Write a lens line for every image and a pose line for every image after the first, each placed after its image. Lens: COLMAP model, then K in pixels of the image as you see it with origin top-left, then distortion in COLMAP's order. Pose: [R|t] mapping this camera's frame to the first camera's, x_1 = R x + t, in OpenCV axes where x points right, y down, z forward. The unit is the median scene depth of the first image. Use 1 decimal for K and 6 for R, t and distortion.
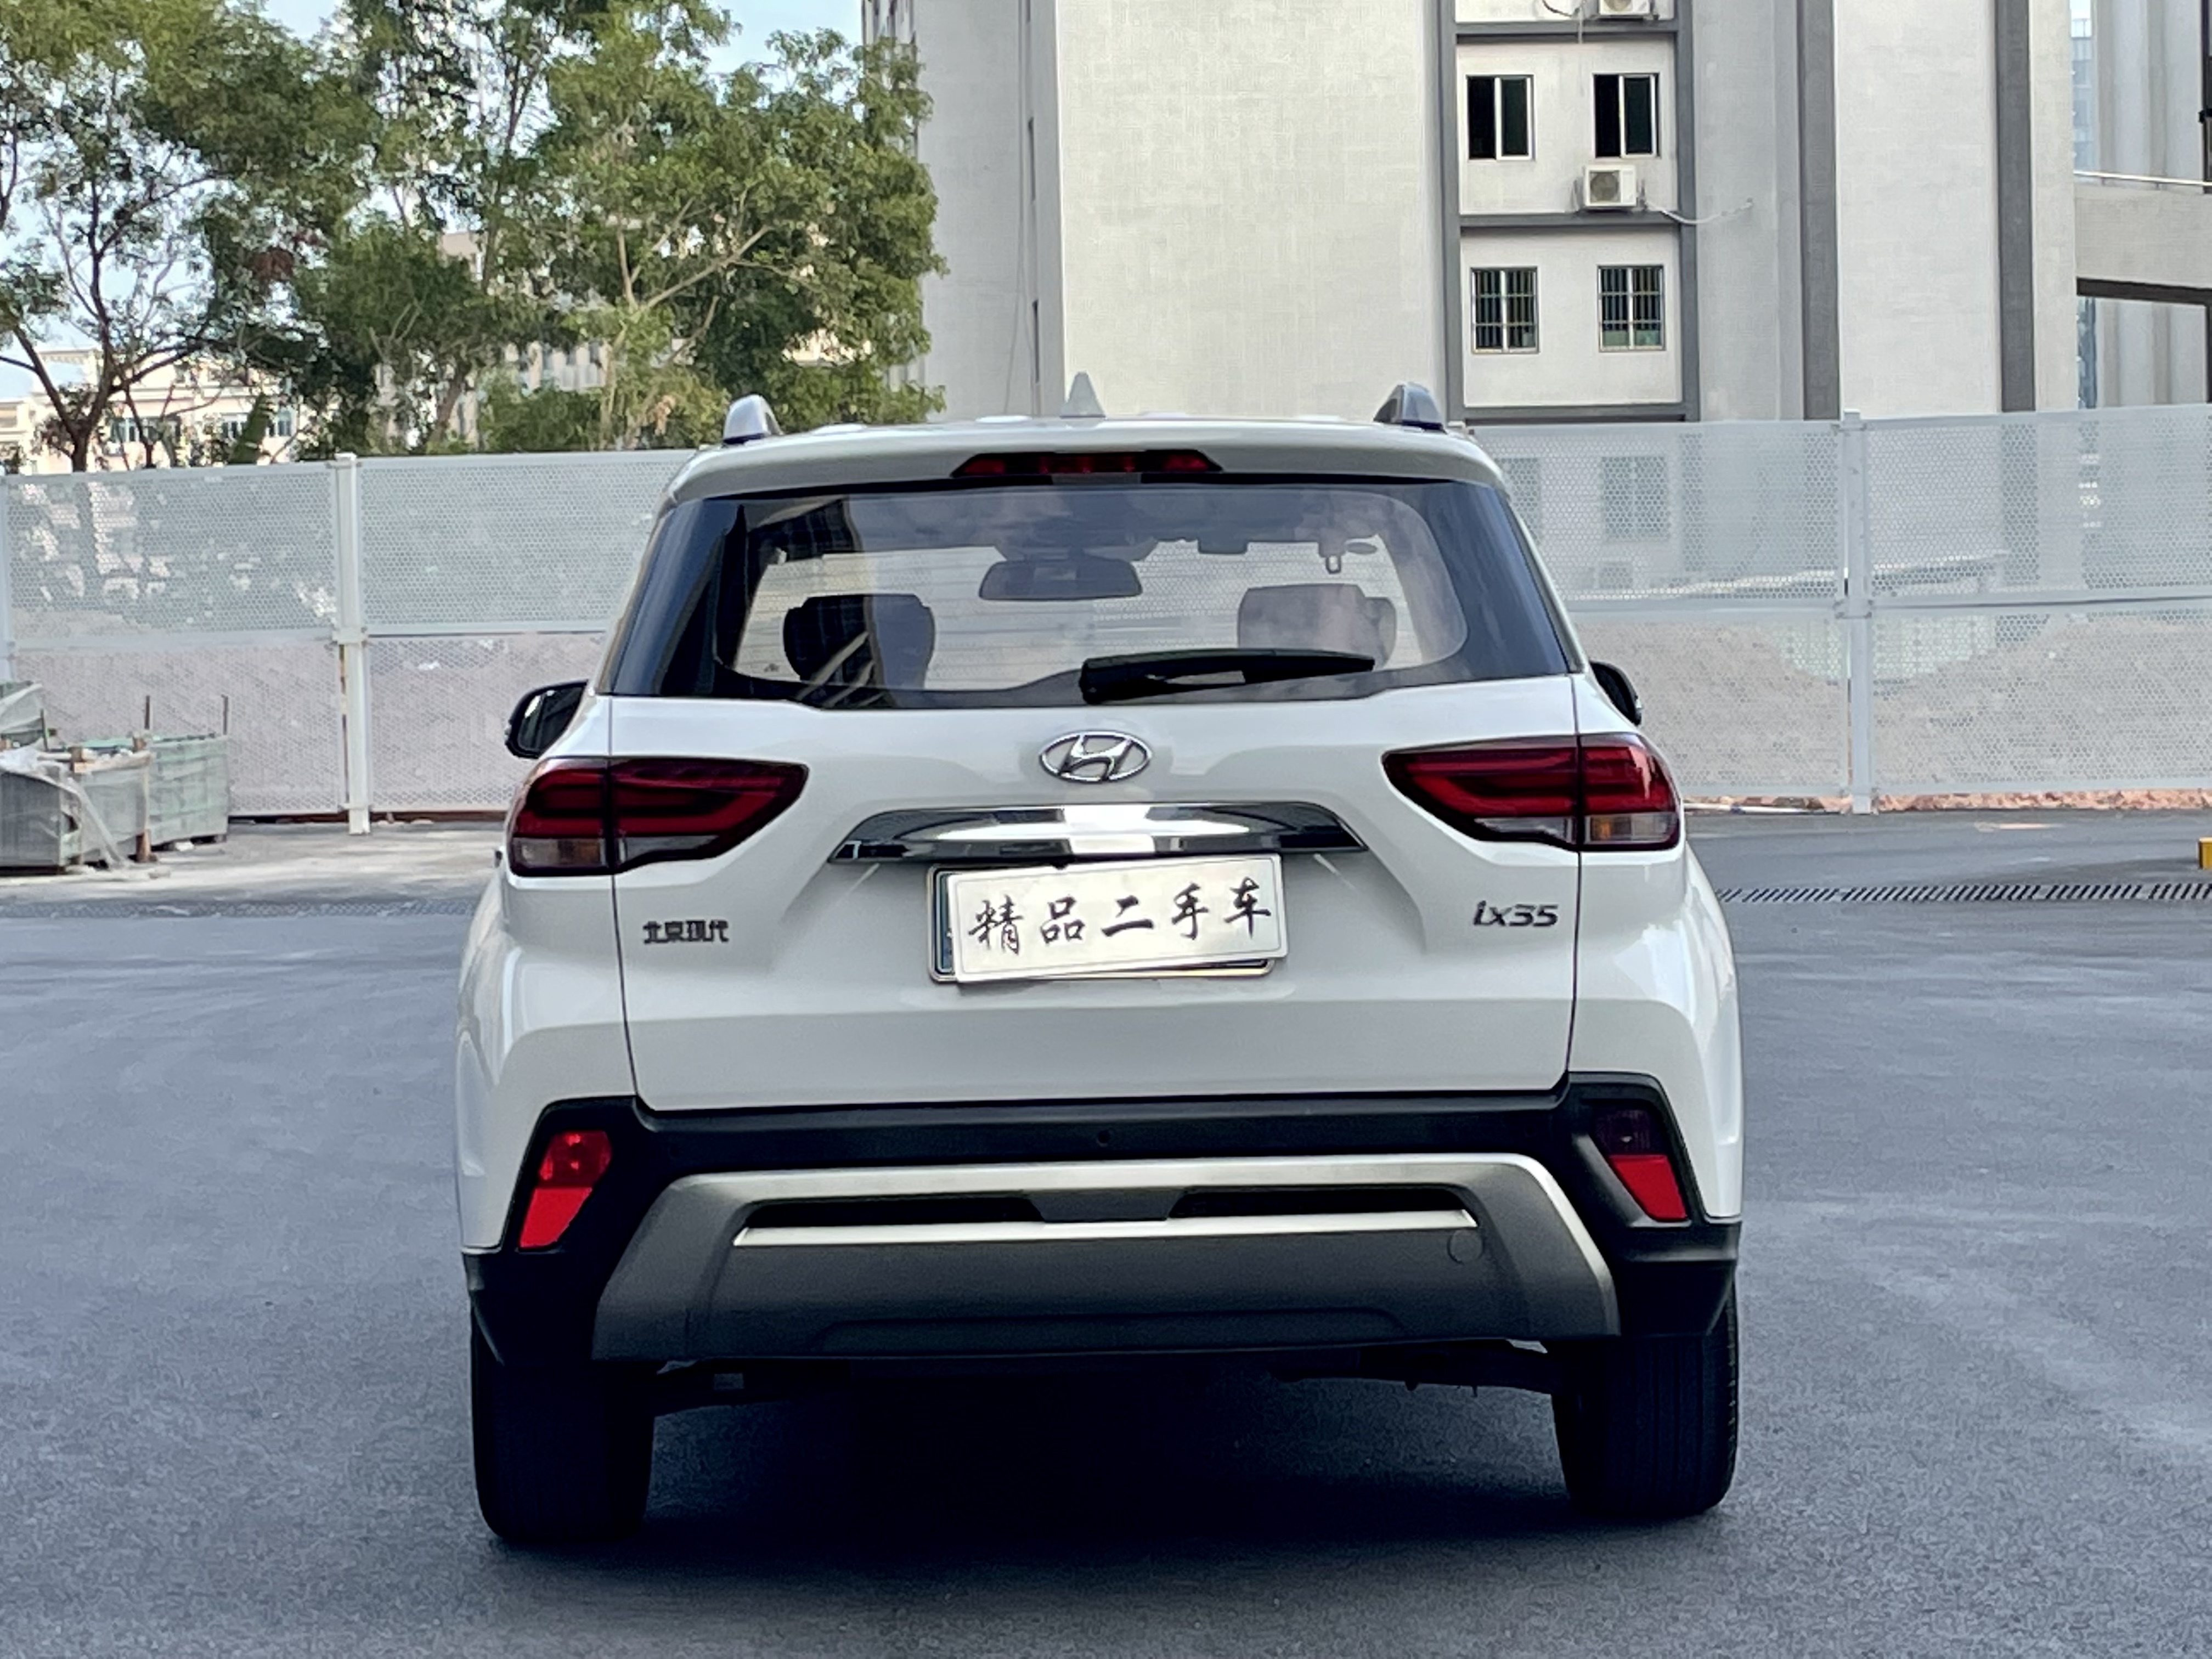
lens RADIAL K [[5584.1, 0, 1131.1], [0, 5584.1, 965.2], [0, 0, 1]] dist [0.084513, 0.000000]
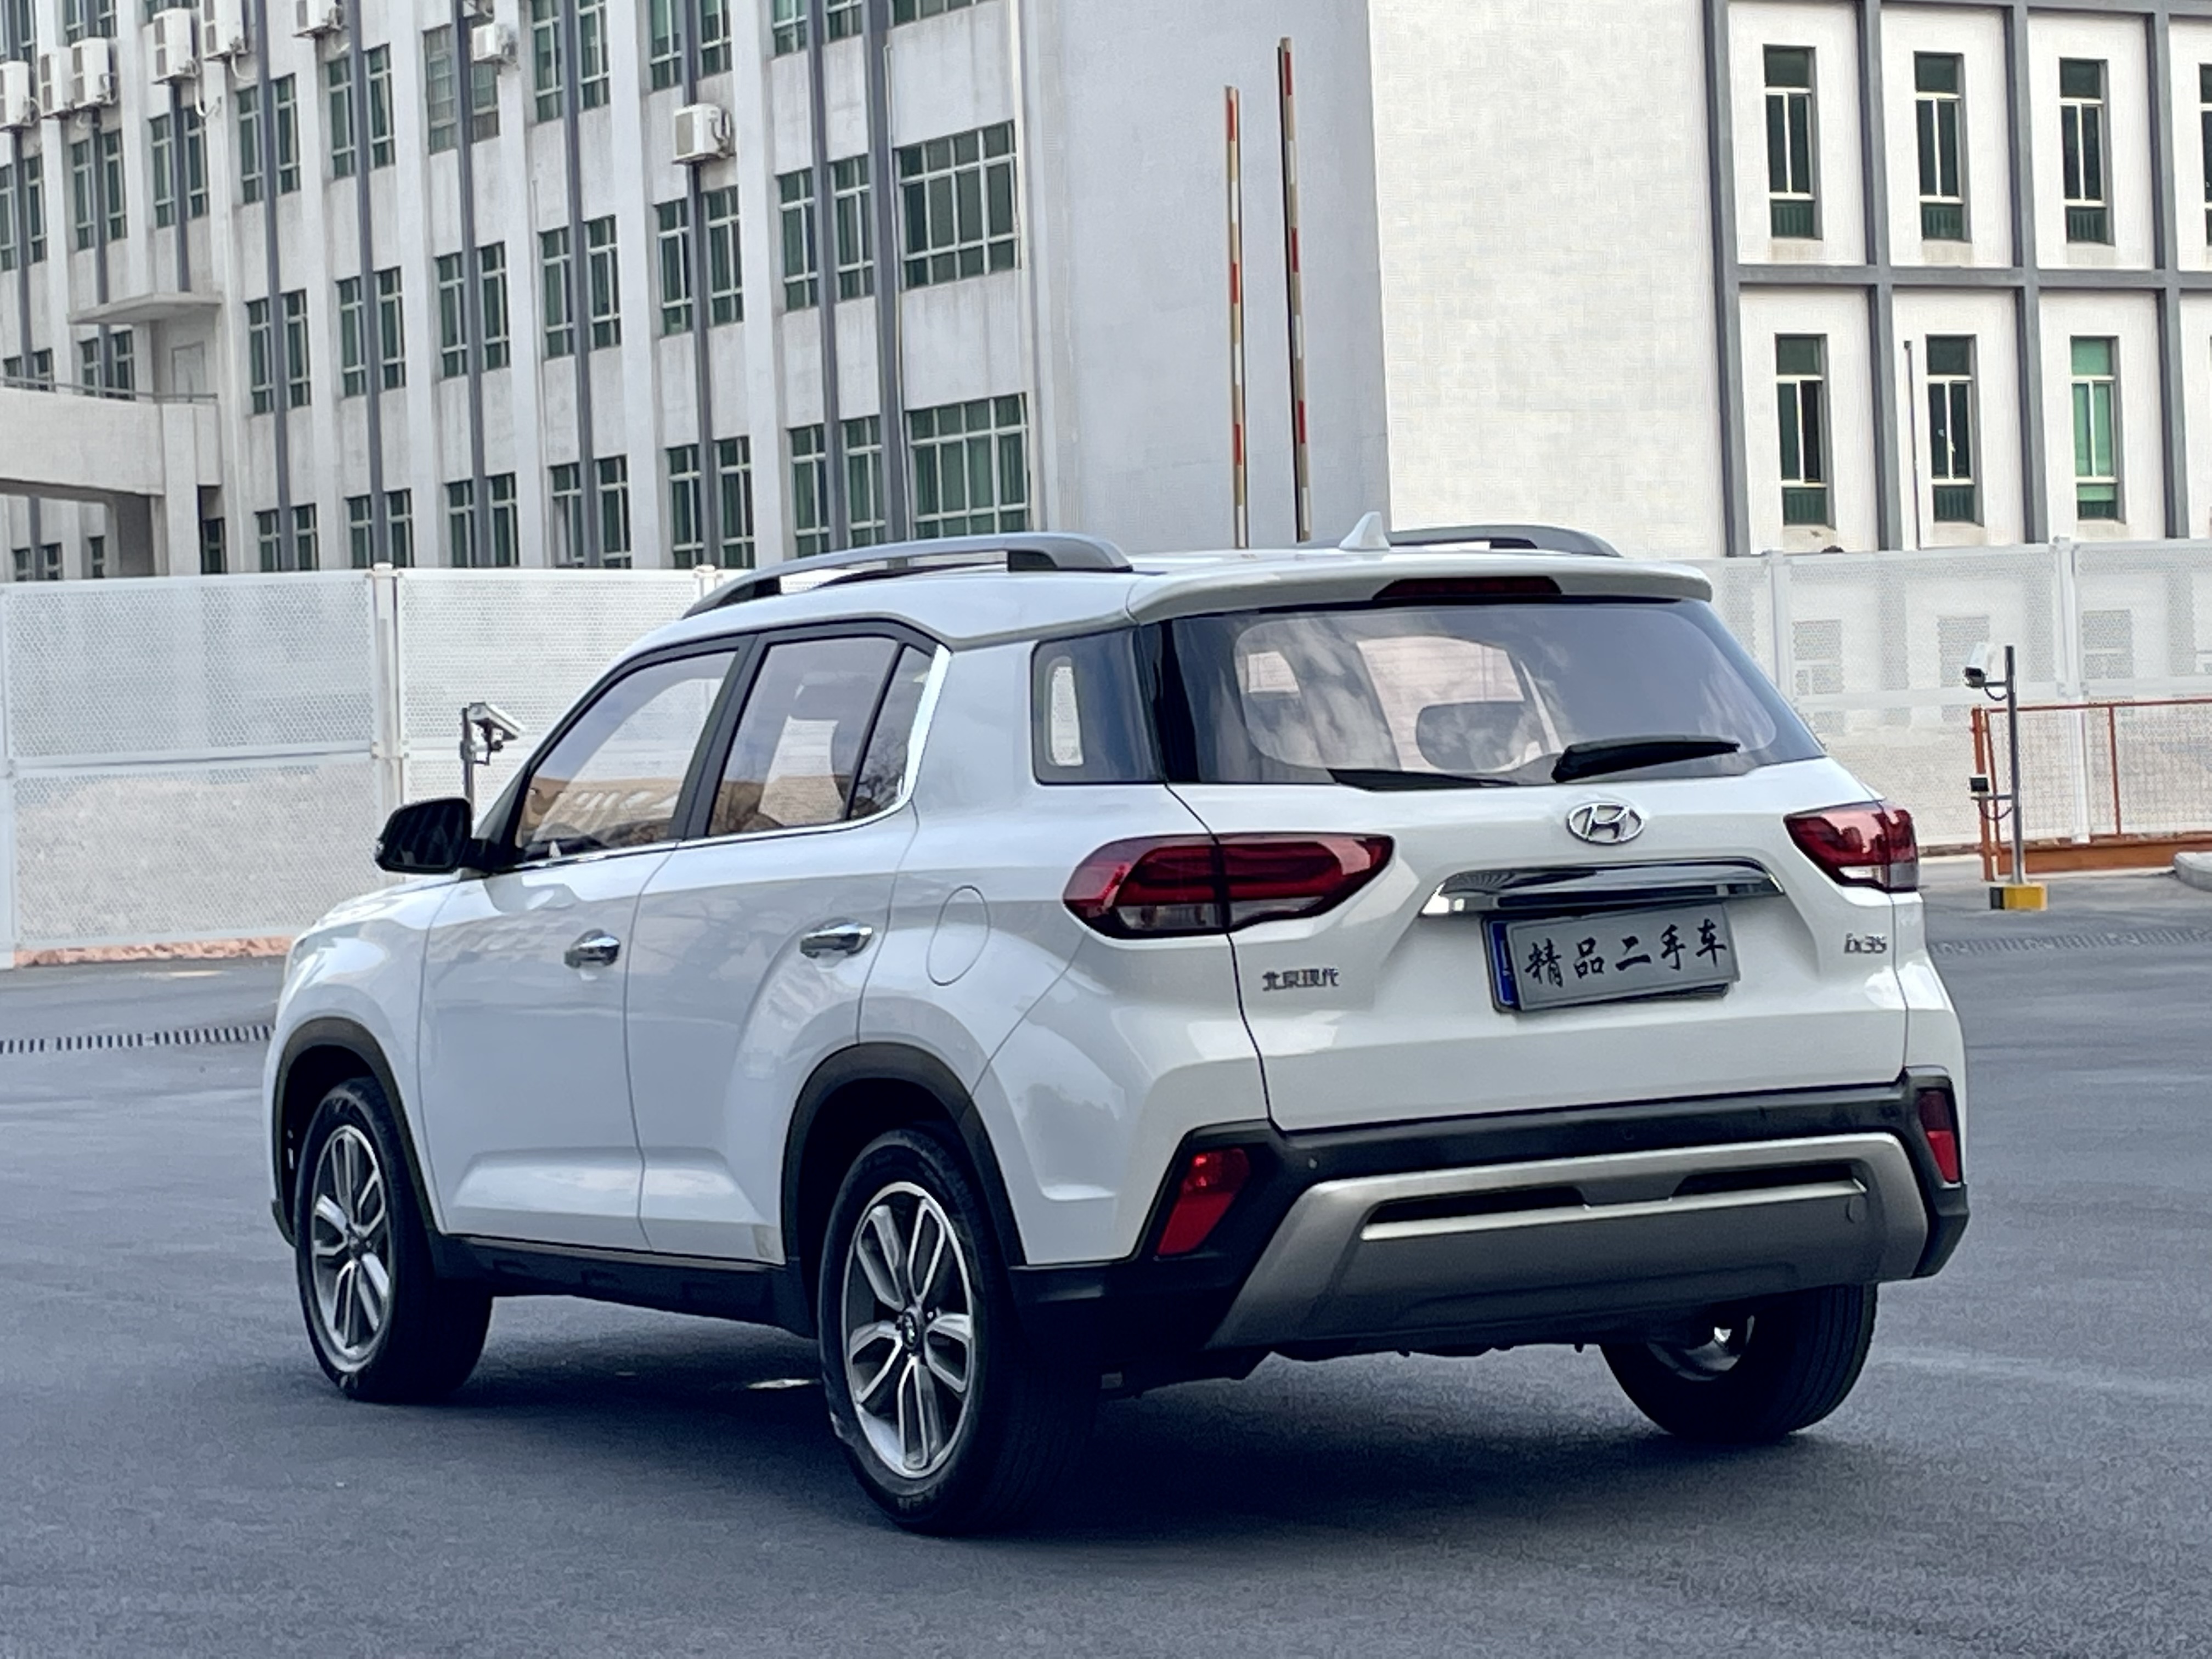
lens RADIAL K [[5584.1, 0, 1164.3], [0, 5584.1, 871.9], [0, 0, 1]] dist [0.084513, 0.000000]
pose [[0.879071, -0.024668, 0.476051, -0.668906], [0.048102, 0.998153, -0.037102, 0.013925], [-0.474257, 0.055514, 0.878634, -0.030828]]
